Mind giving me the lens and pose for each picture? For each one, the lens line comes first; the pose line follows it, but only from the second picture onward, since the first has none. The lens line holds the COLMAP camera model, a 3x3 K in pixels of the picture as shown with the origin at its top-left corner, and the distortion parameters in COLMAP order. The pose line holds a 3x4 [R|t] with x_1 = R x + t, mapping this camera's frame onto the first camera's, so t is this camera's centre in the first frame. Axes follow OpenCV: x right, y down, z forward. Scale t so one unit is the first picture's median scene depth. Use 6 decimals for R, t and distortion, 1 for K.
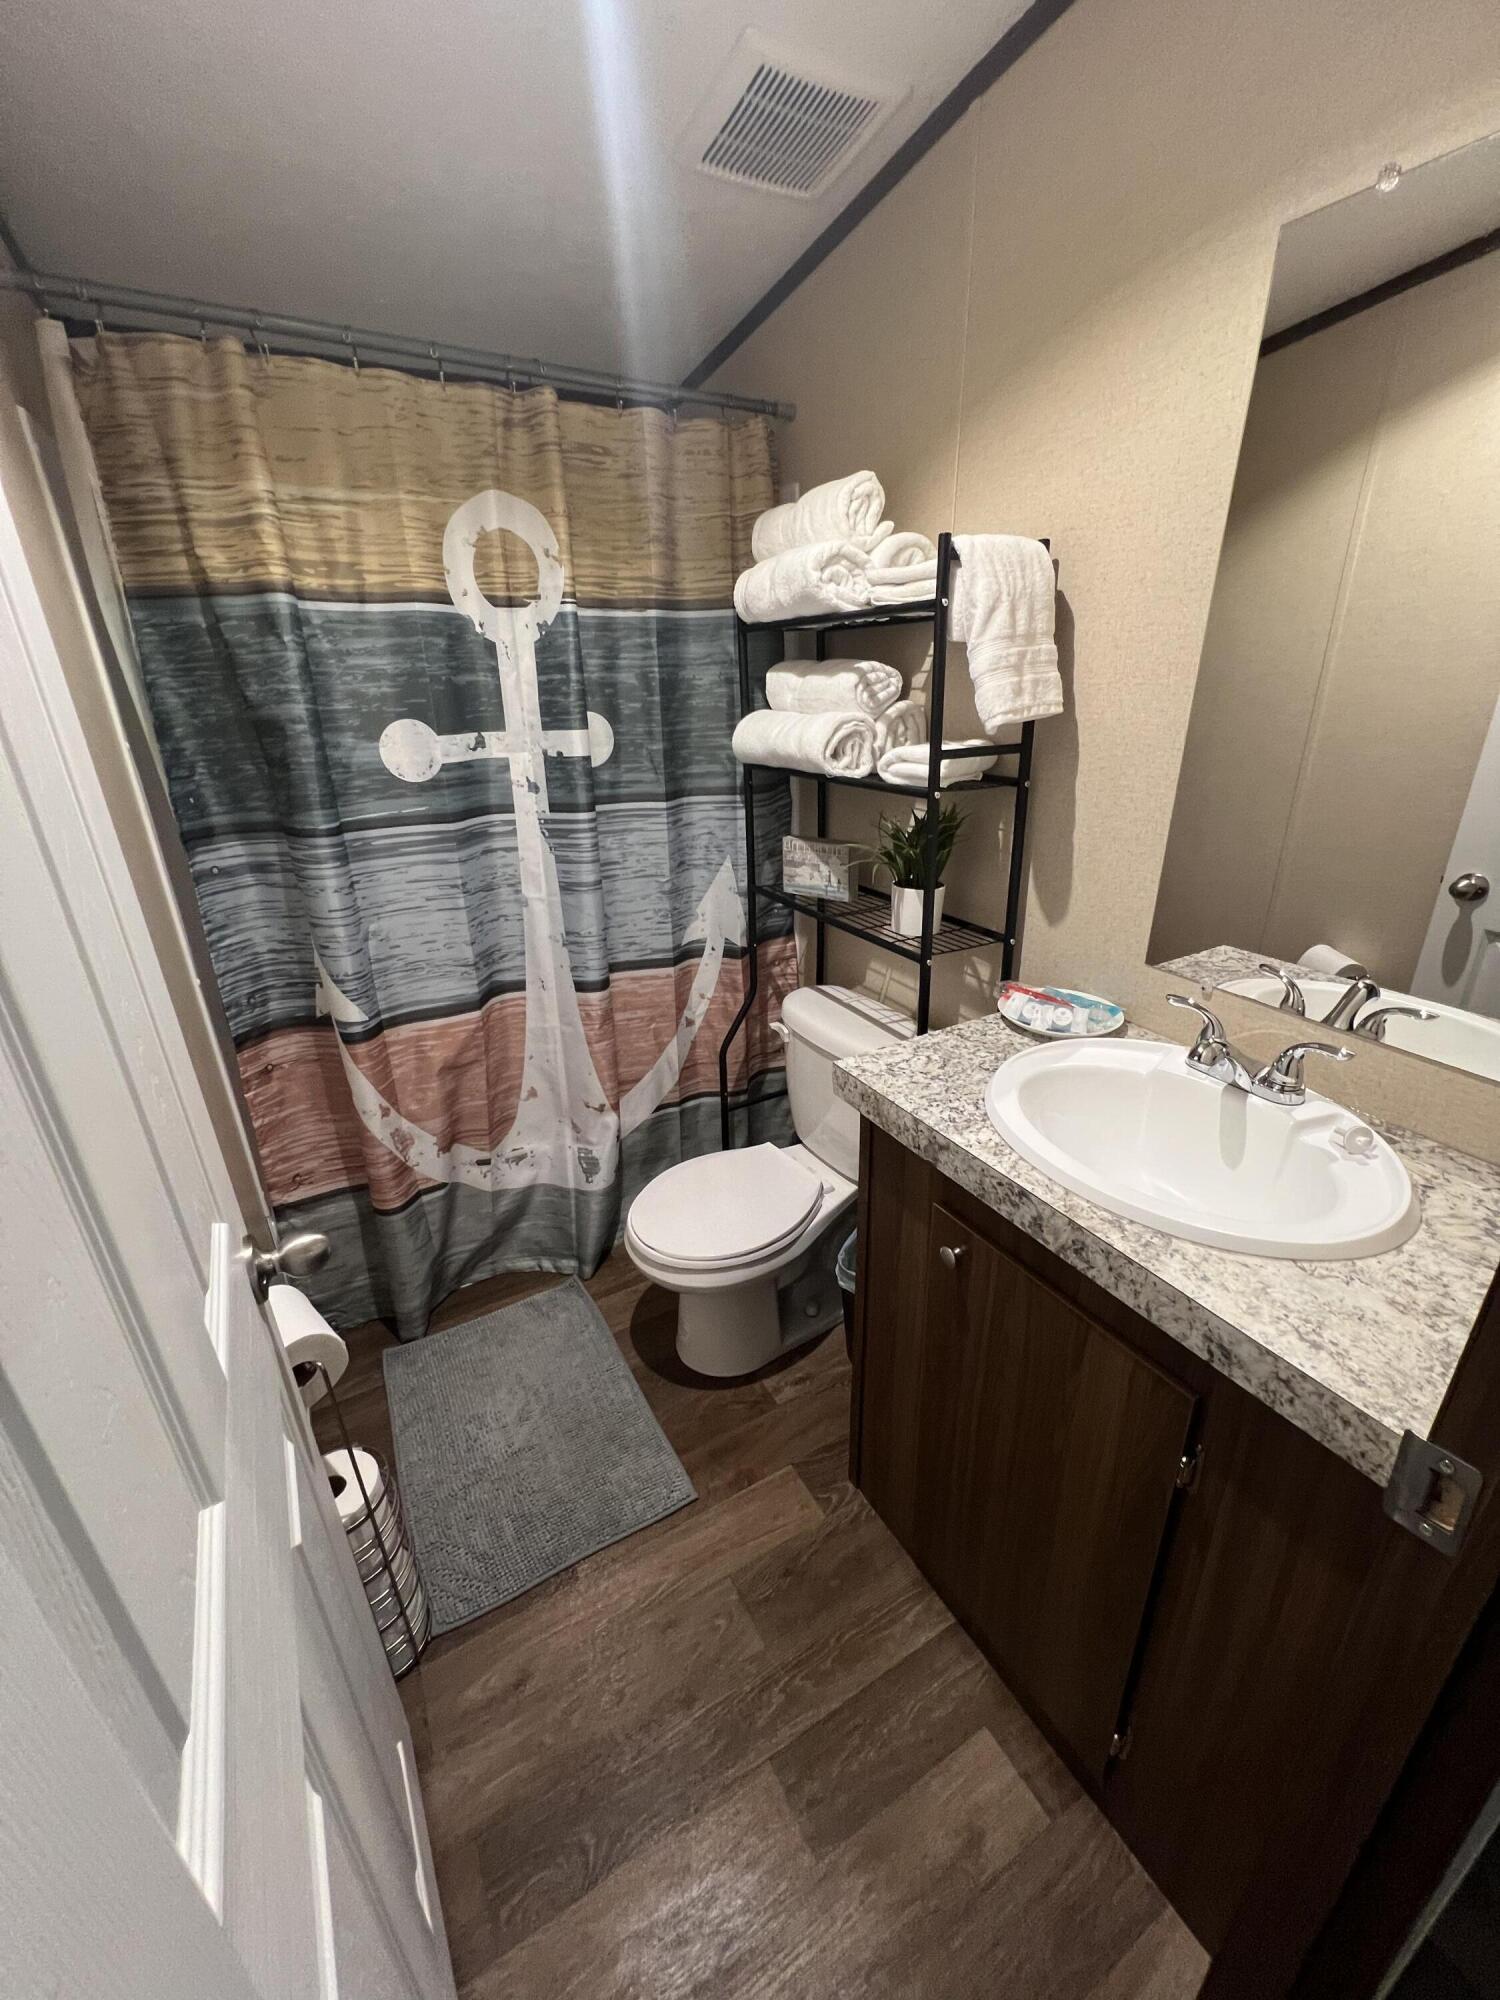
lens RADIAL K [[795.5, 0, 740.4], [0, 795.5, 996.8], [0, 0, 1]] dist [0.001298, -0.000161]
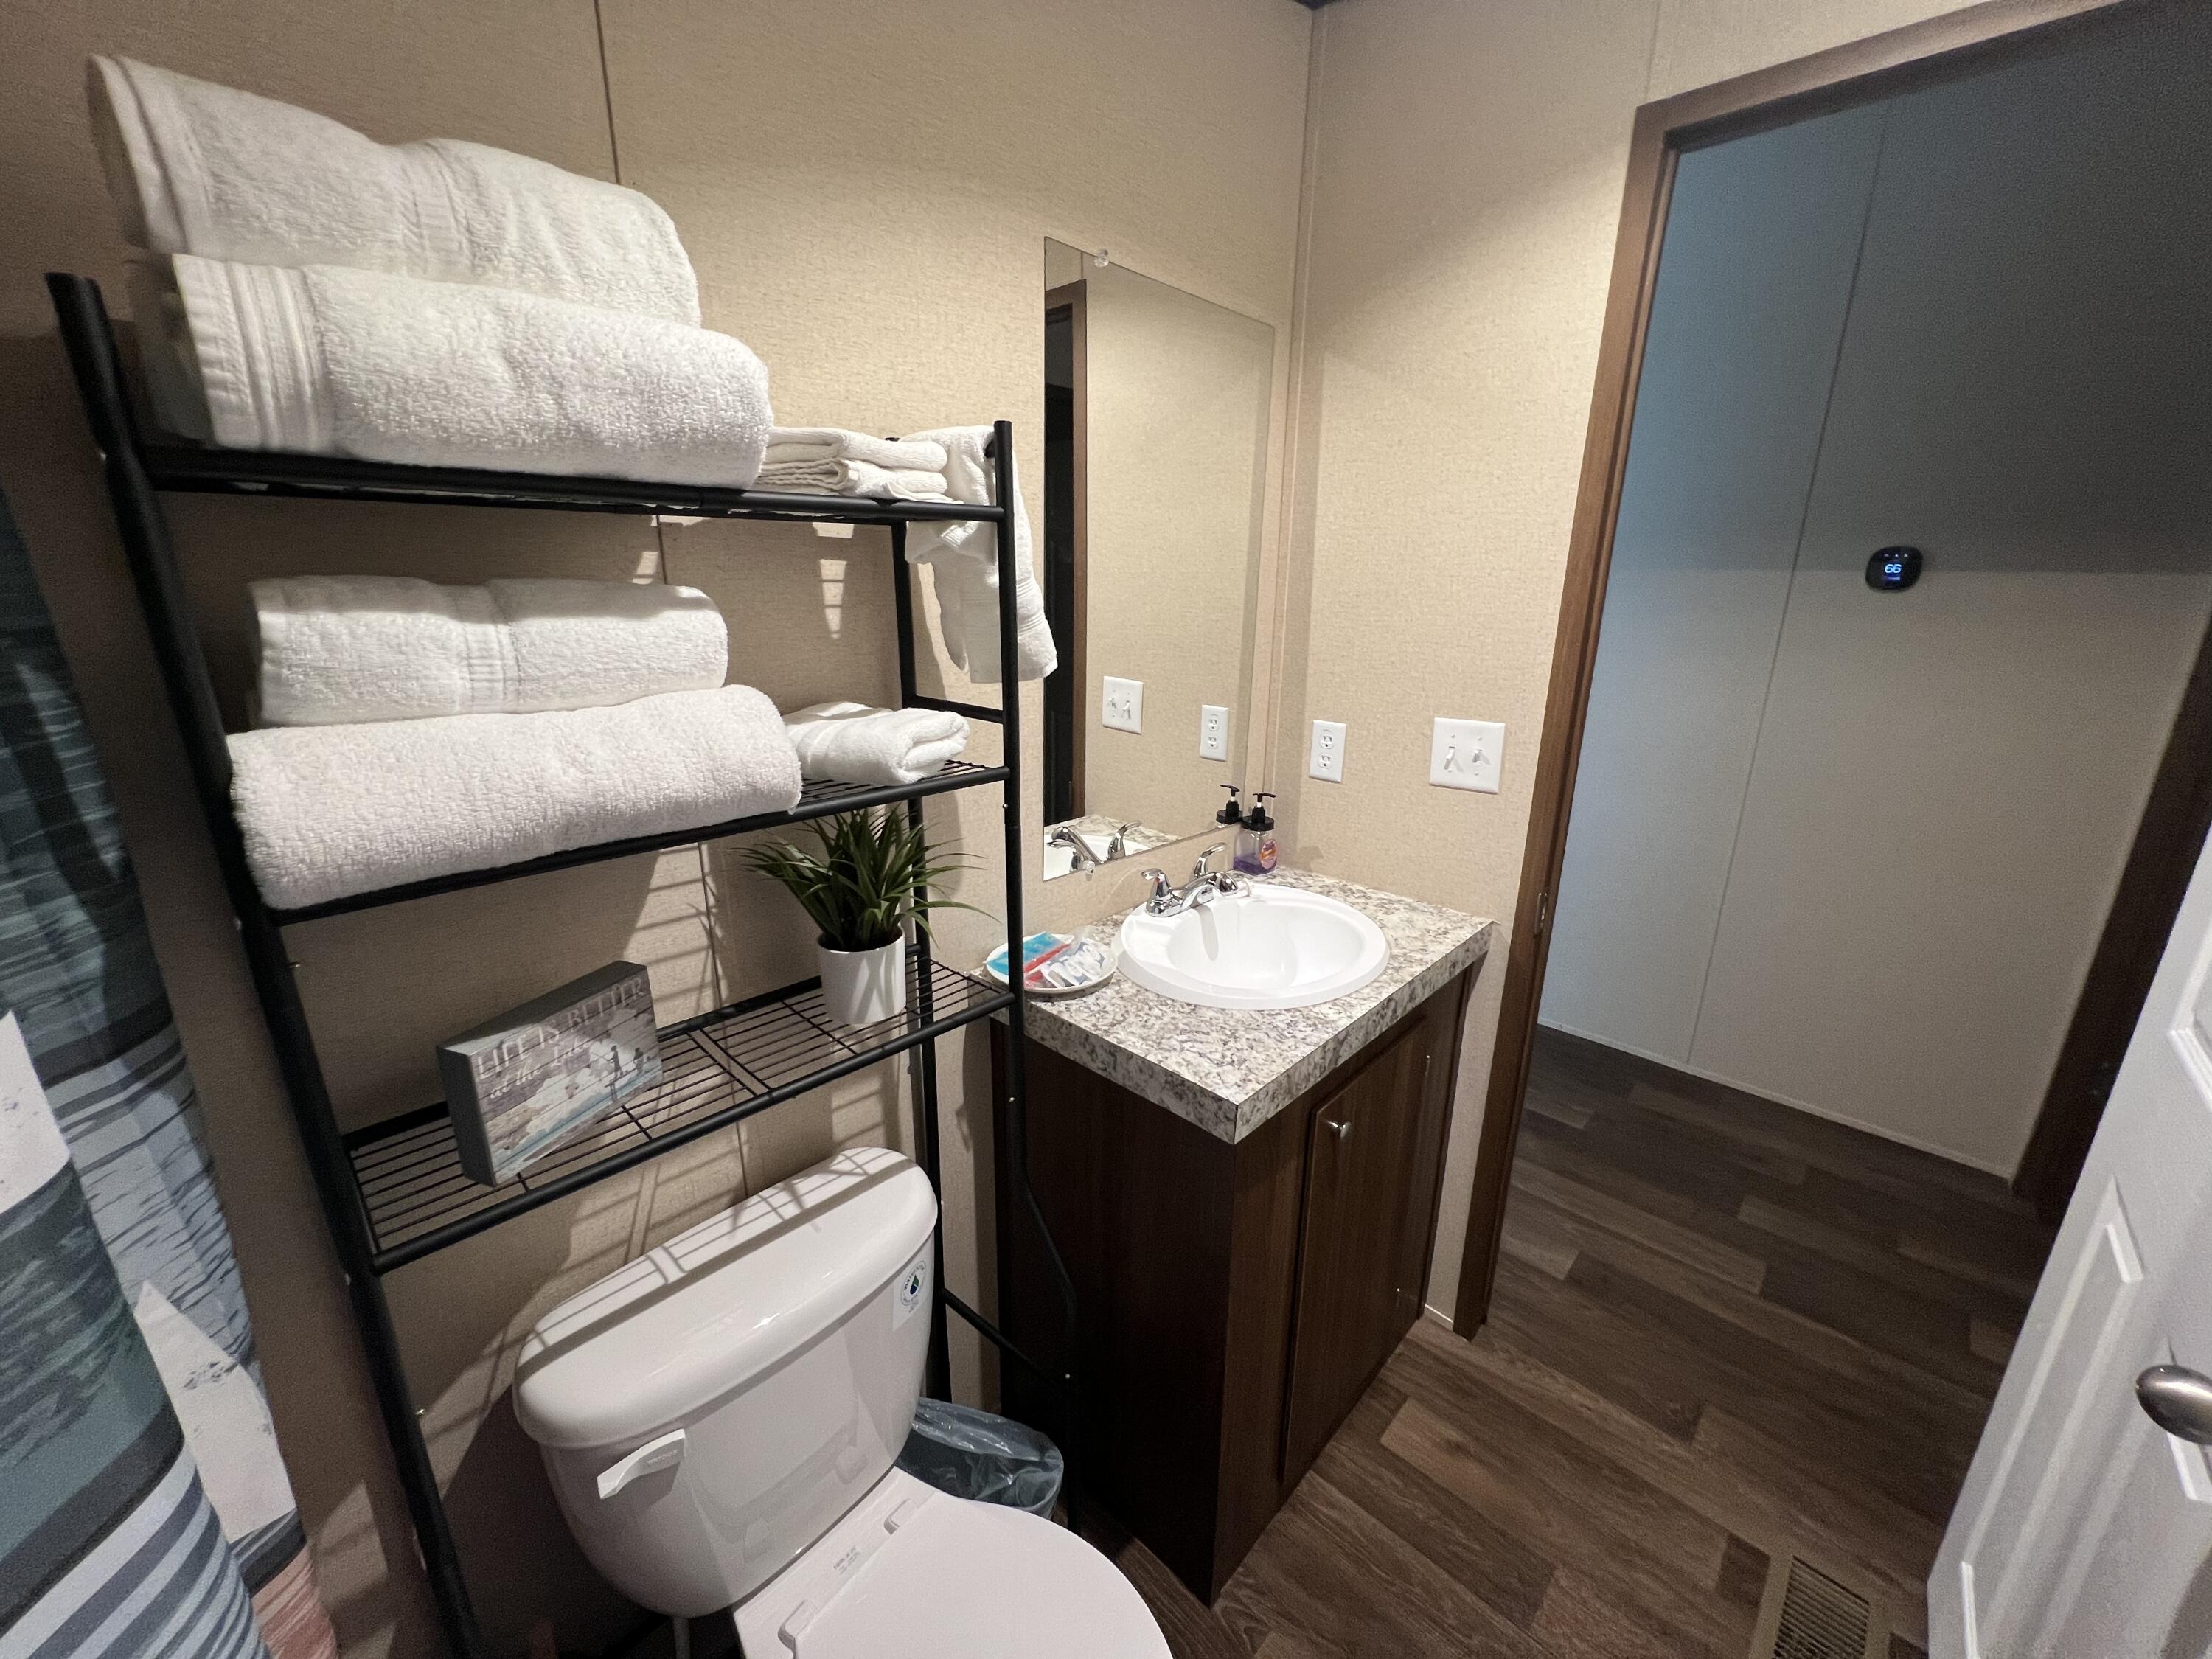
lens RADIAL K [[879.8, 0, 1090.7], [0, 879.8, 834.0], [0, 0, 1]] dist [0.001298, -0.000161]
pose [[-0.296863, -0.239997, 0.924269, -0.404301], [0.362905, 0.866927, 0.341668, -0.349115], [-0.883274, 0.436850, -0.170263, 0.853370]]
